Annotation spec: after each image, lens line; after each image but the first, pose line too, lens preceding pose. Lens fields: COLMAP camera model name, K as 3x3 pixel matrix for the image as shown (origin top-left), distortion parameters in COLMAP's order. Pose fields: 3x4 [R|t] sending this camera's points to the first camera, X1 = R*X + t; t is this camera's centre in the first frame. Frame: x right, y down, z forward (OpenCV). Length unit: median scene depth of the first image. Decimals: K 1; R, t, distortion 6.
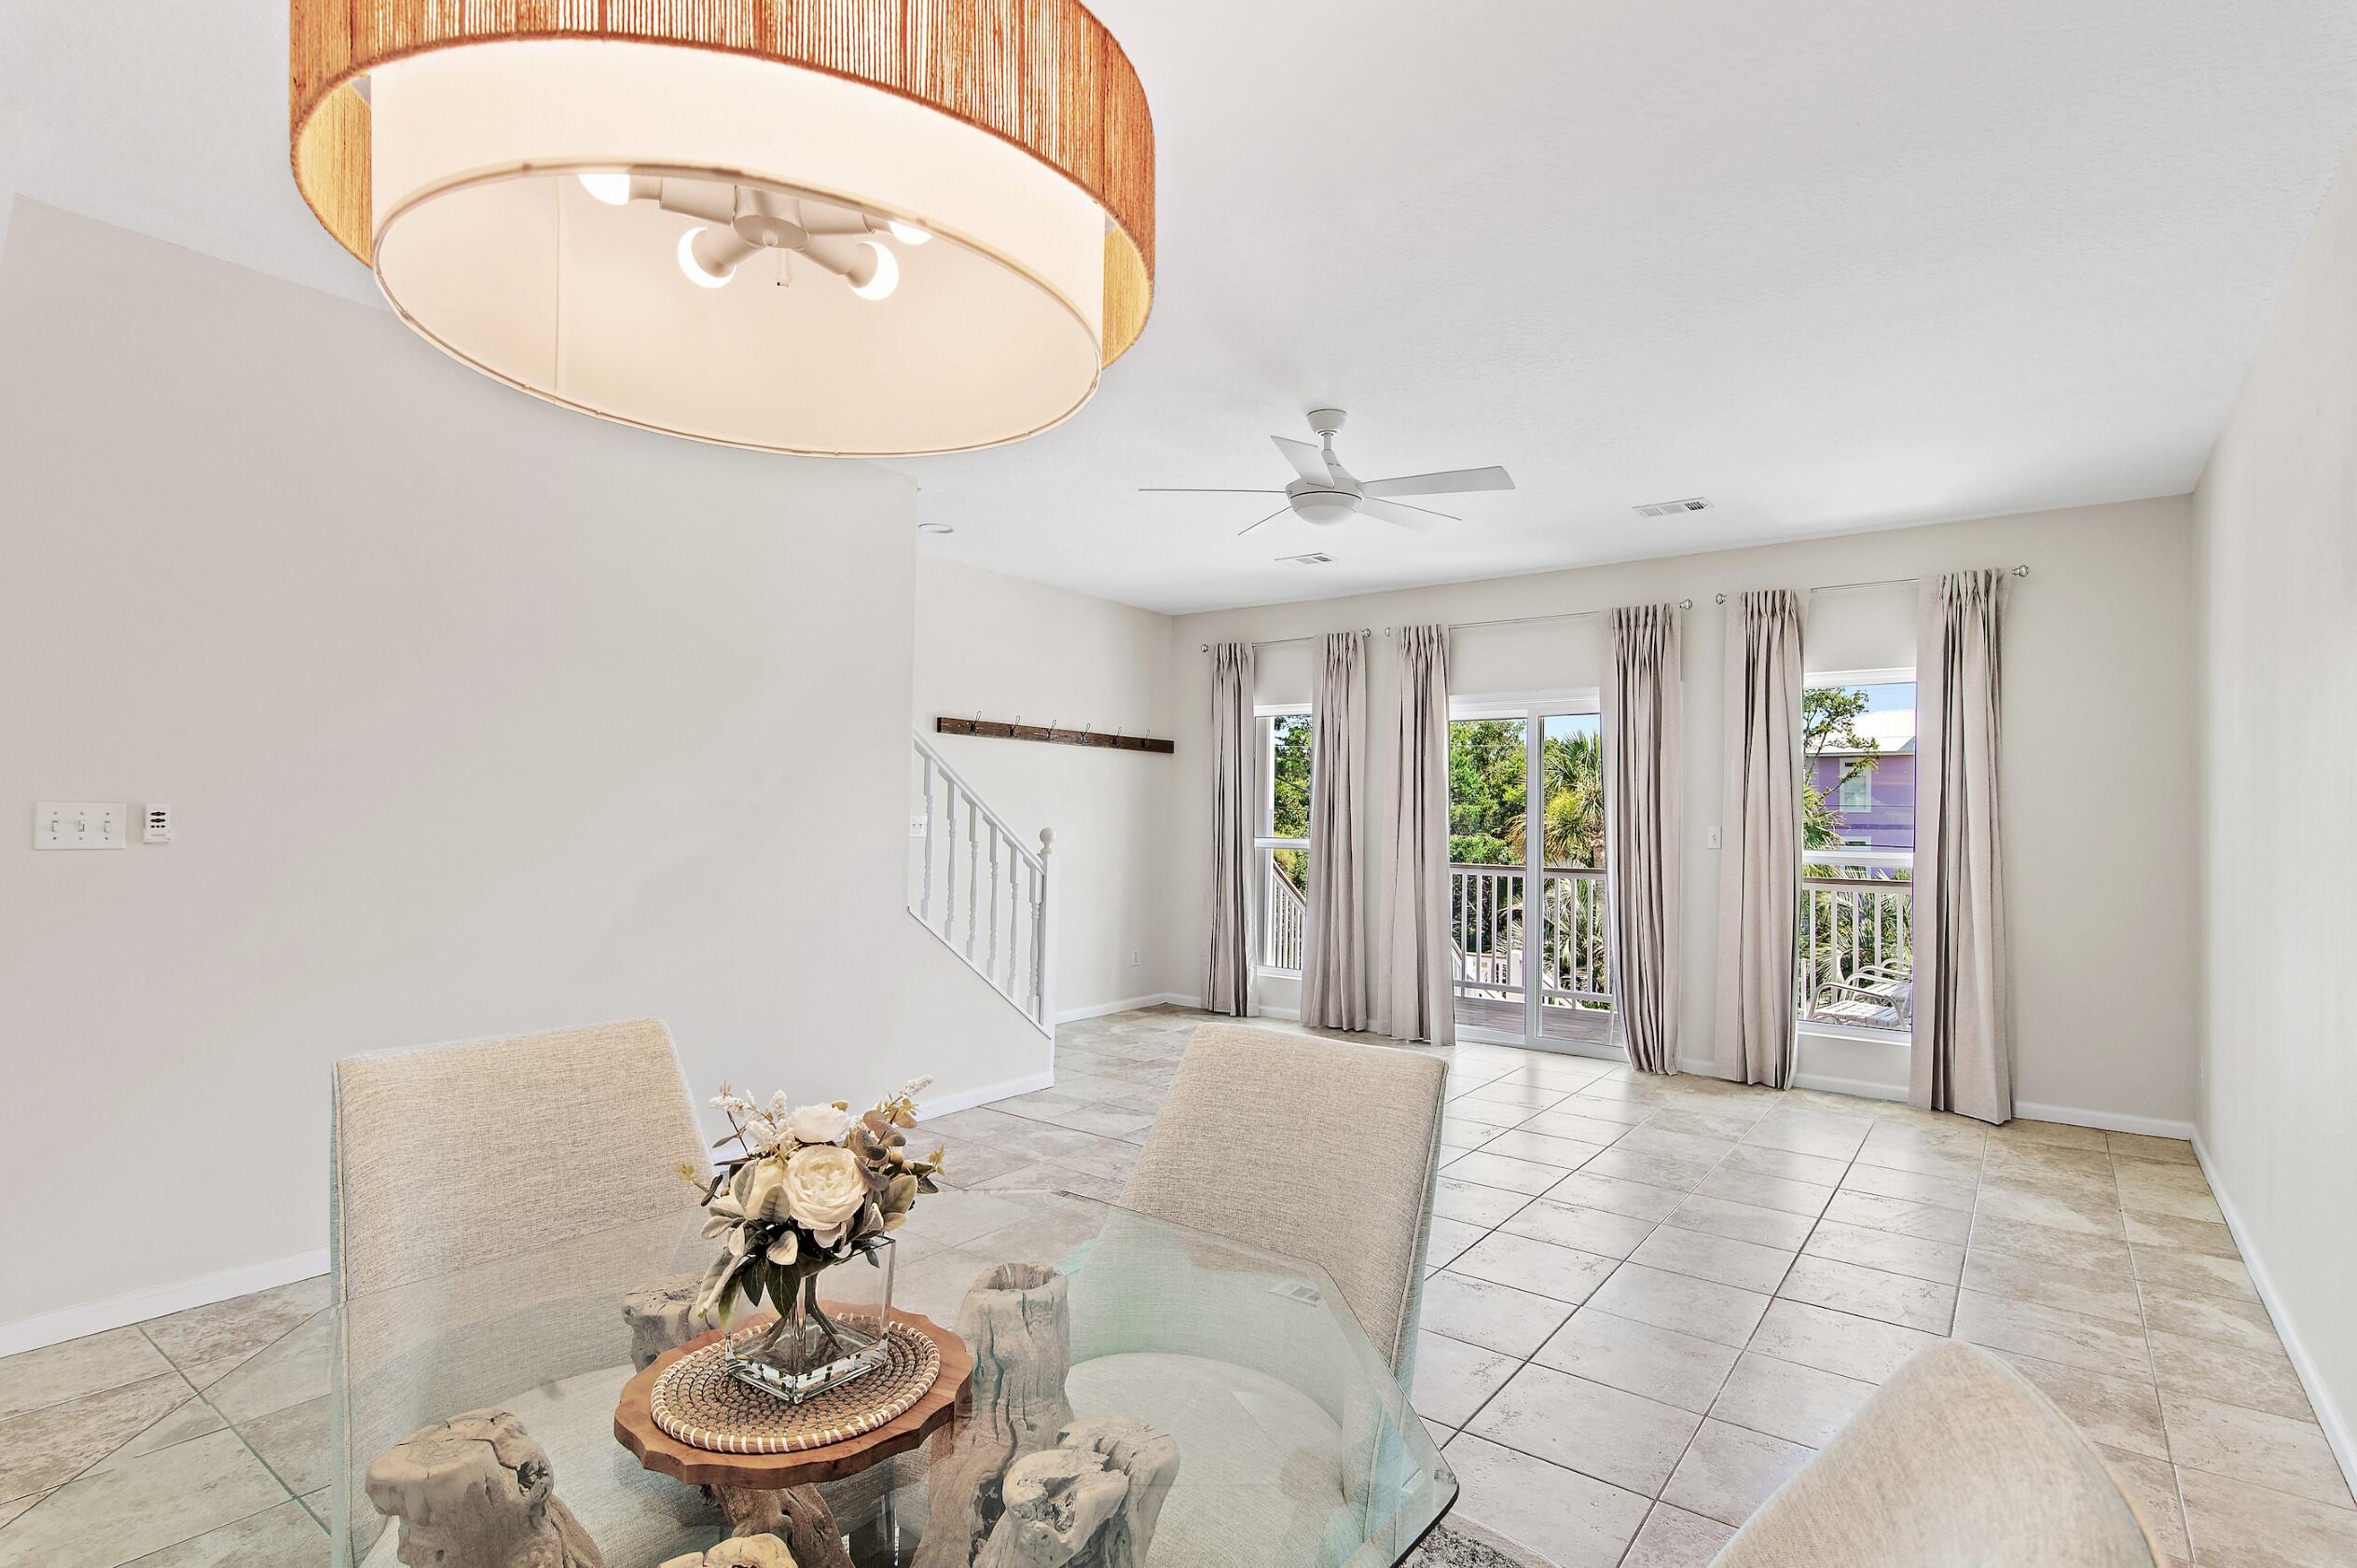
lens RADIAL K [[1138.5, 0, 1184.0], [0, 1138.5, 795.0], [0, 0, 1]] dist [0.000280, -0.000375]
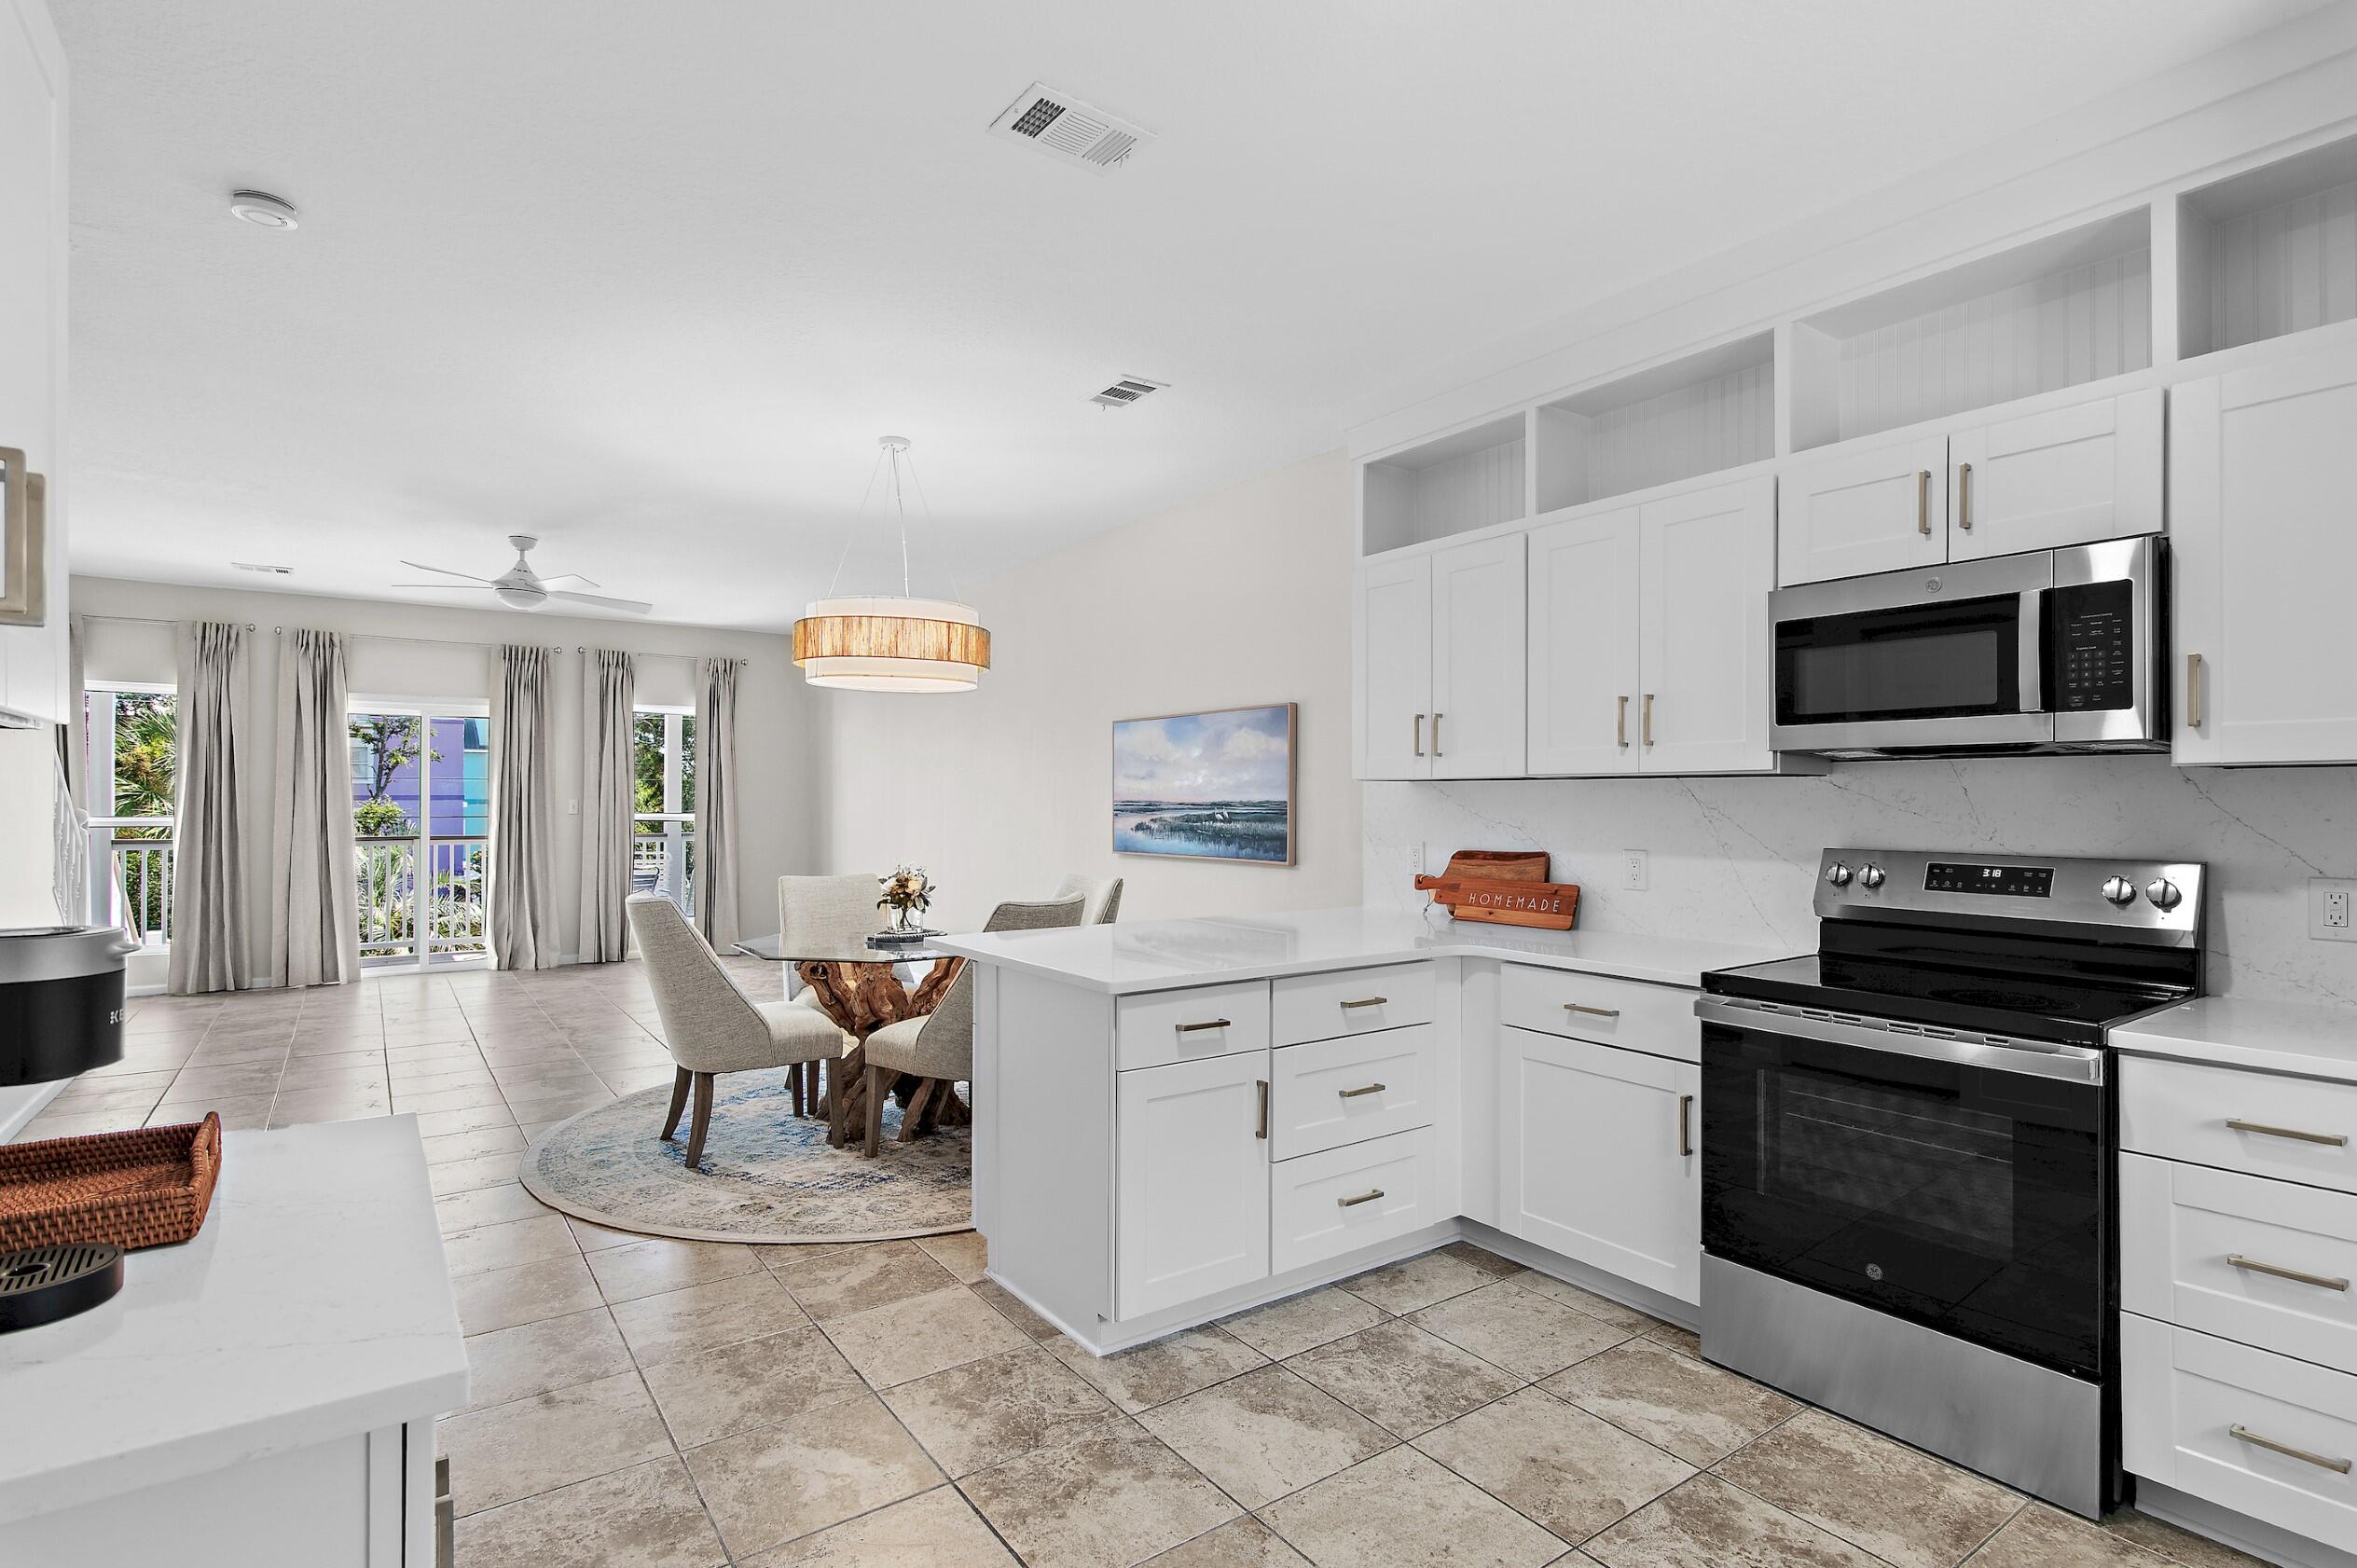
lens RADIAL K [[1145.2, 0, 1162.5], [0, 1145.2, 800.5], [0, 0, 1]] dist [0.000802, 0.000002]
pose [[0.314674, -0.014153, 0.949094, -0.763210], [-0.015979, 0.999668, 0.020205, -0.015036], [-0.949065, -0.021524, 0.314343, -0.231203]]
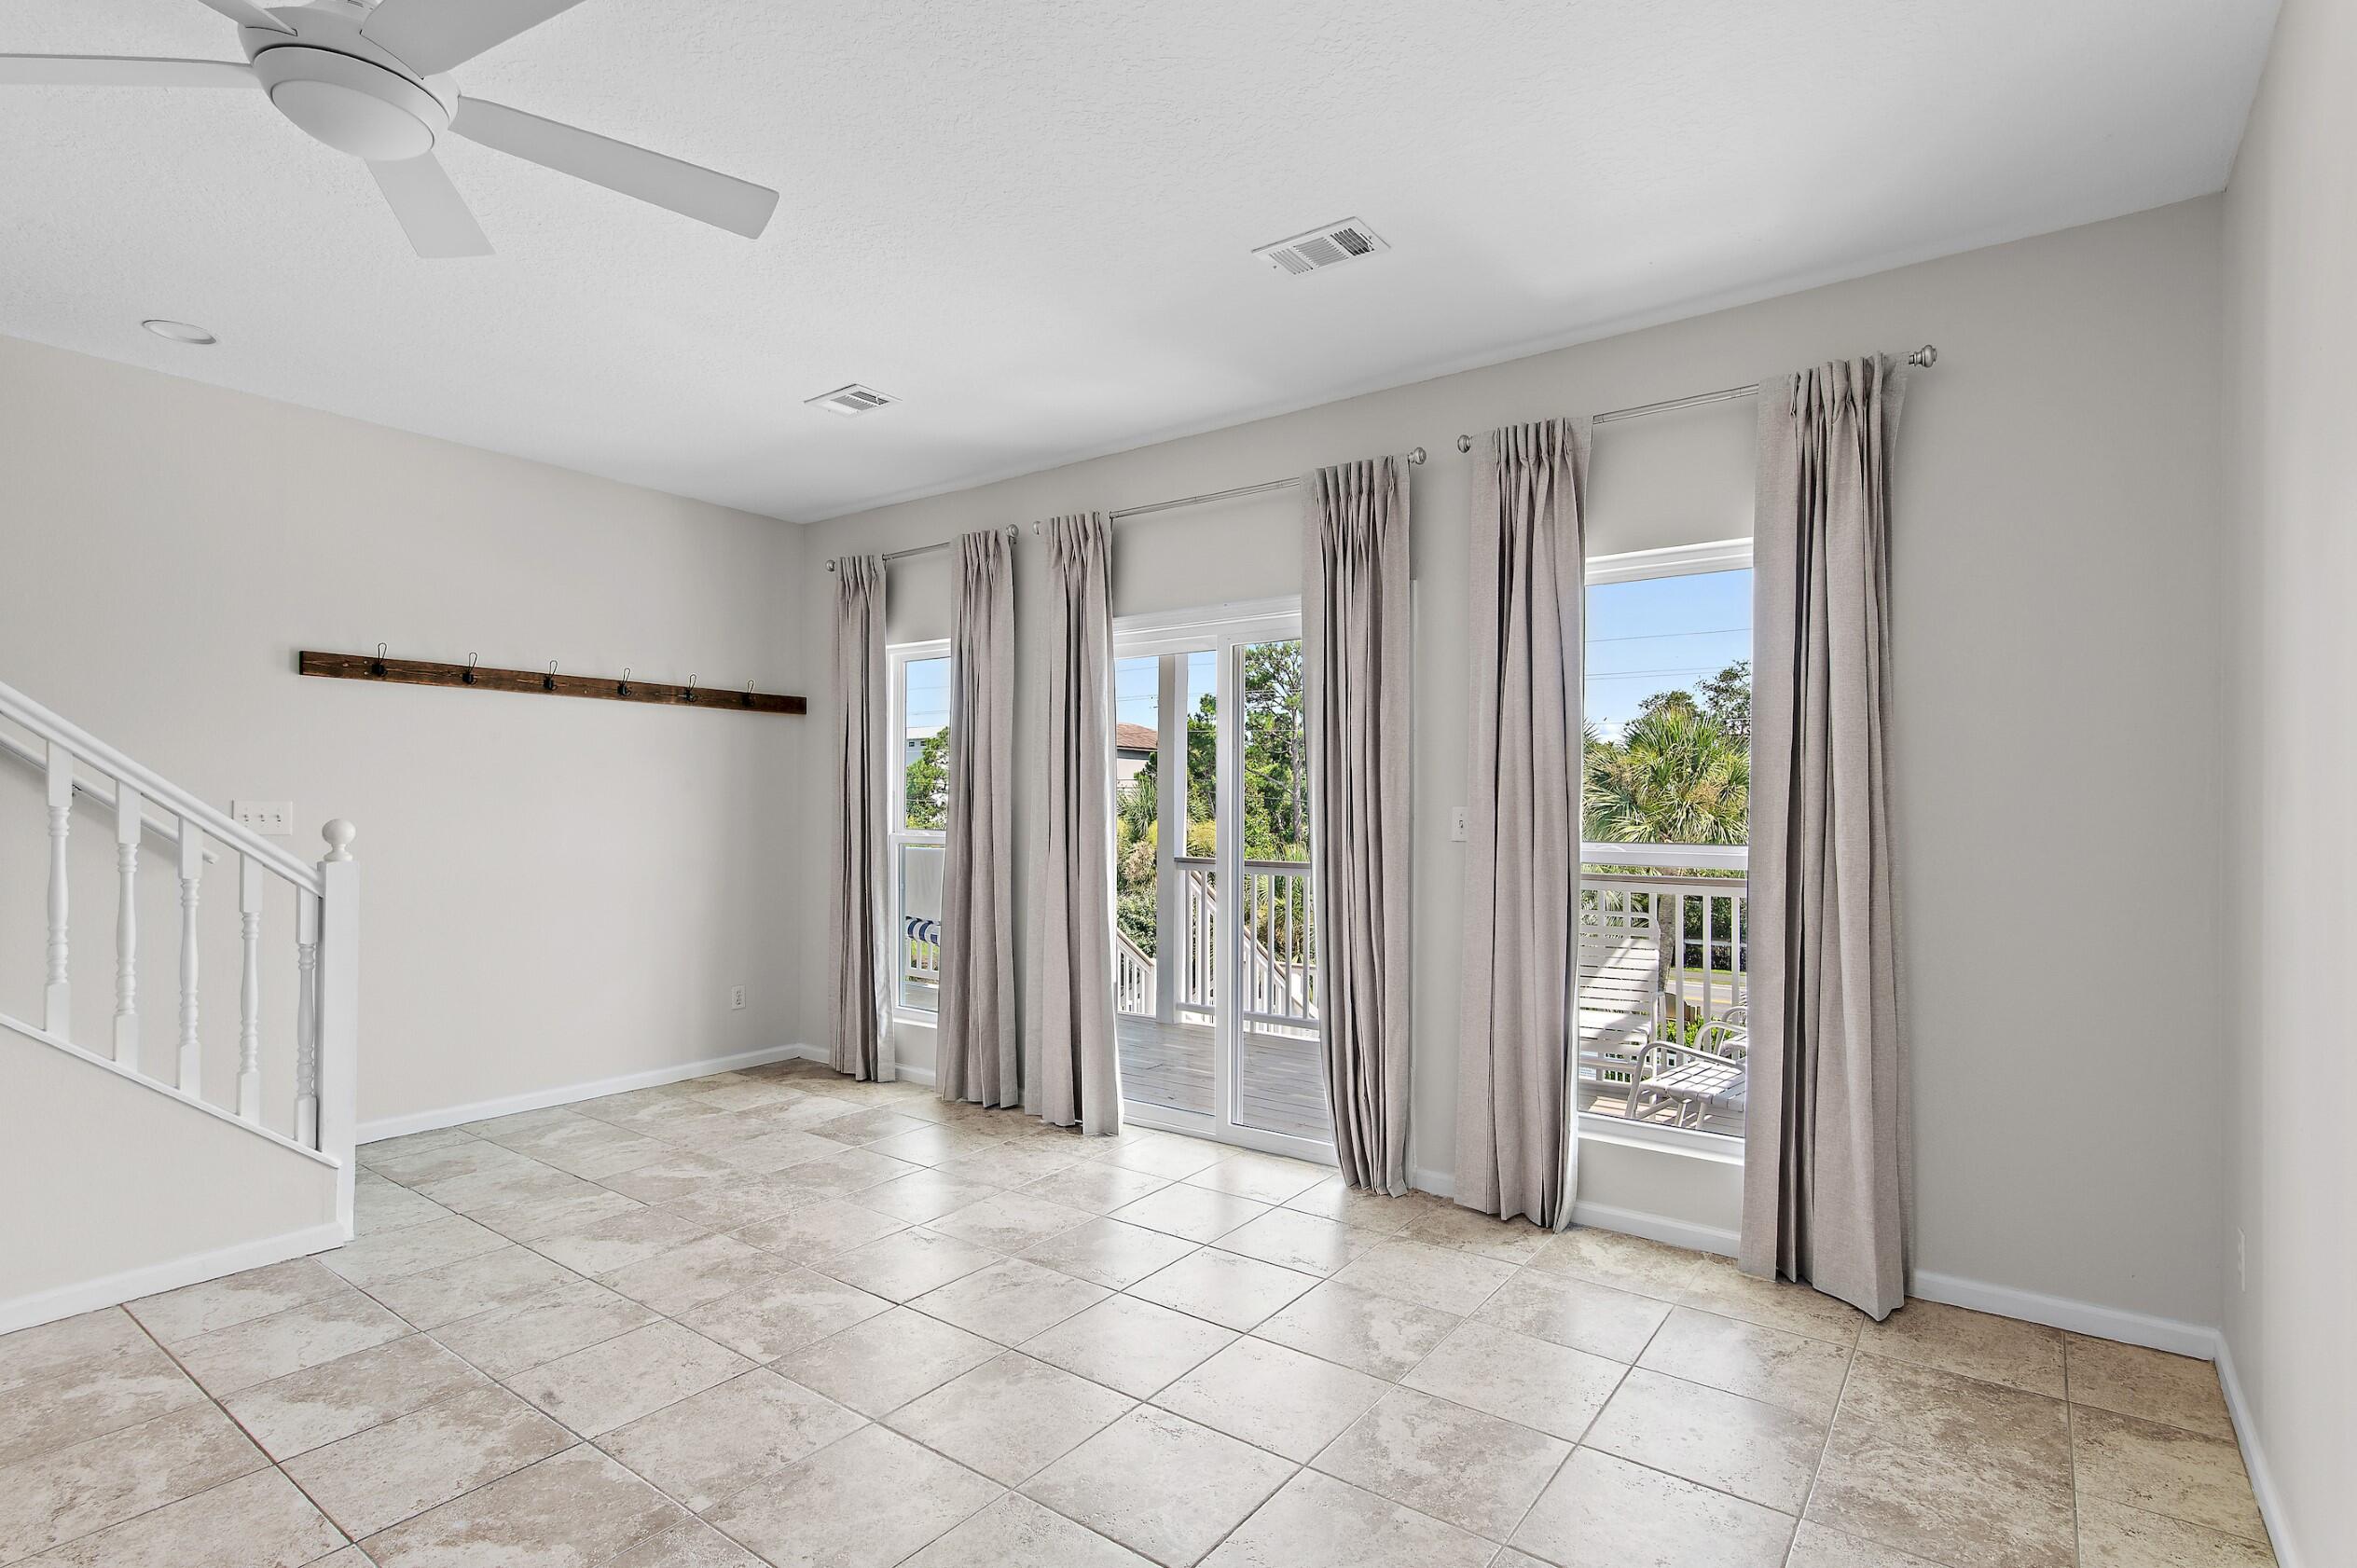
lens RADIAL K [[1144.8, 0, 1182.5], [0, 1144.8, 803.2], [0, 0, 1]] dist [-0.000498, 0.000066]
pose [[0.999911, -0.009795, 0.009064, 0.316984], [0.009644, 0.999816, 0.016600, 0.014361], [-0.009225, -0.016511, 0.999821, 0.377945]]
